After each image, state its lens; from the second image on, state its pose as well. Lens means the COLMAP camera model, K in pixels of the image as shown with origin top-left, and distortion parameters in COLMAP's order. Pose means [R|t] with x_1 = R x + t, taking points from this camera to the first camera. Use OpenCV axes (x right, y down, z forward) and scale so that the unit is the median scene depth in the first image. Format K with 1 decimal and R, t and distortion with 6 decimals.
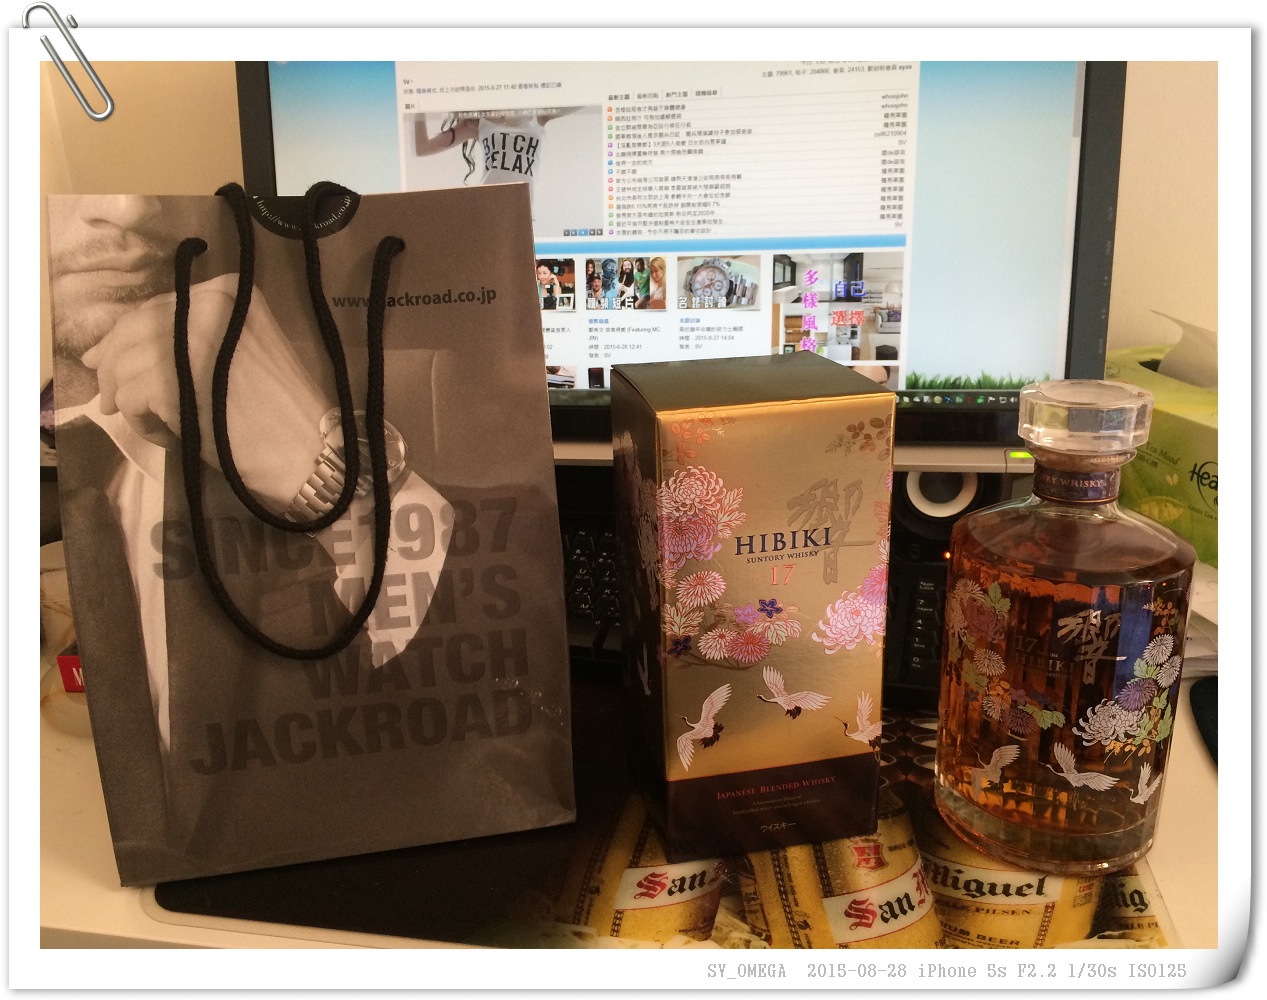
lens RADIAL K [[1099.5, 0, 633.5], [0, 1099.5, 500.0], [0, 0, 1]] dist [0.119879, -0.139767]
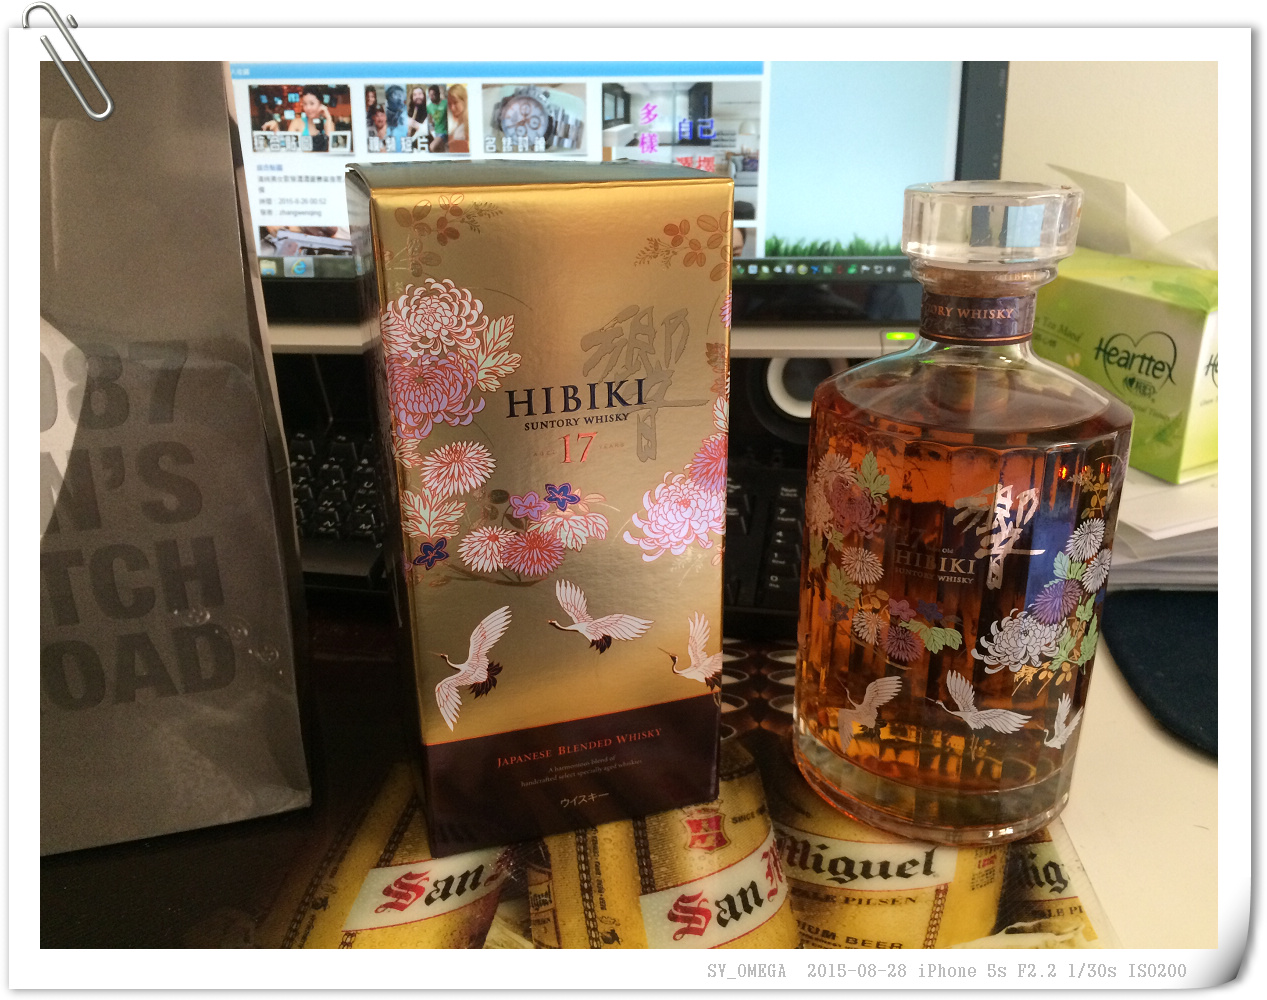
lens RADIAL K [[1099.5, 0, 633.5], [0, 1099.5, 500.0], [0, 0, 1]] dist [0.119879, -0.139767]
pose [[0.994371, -0.015163, 0.104868, 0.092420], [0.010926, 0.999105, 0.040862, 0.069777], [-0.105394, -0.039486, 0.993646, 0.289026]]
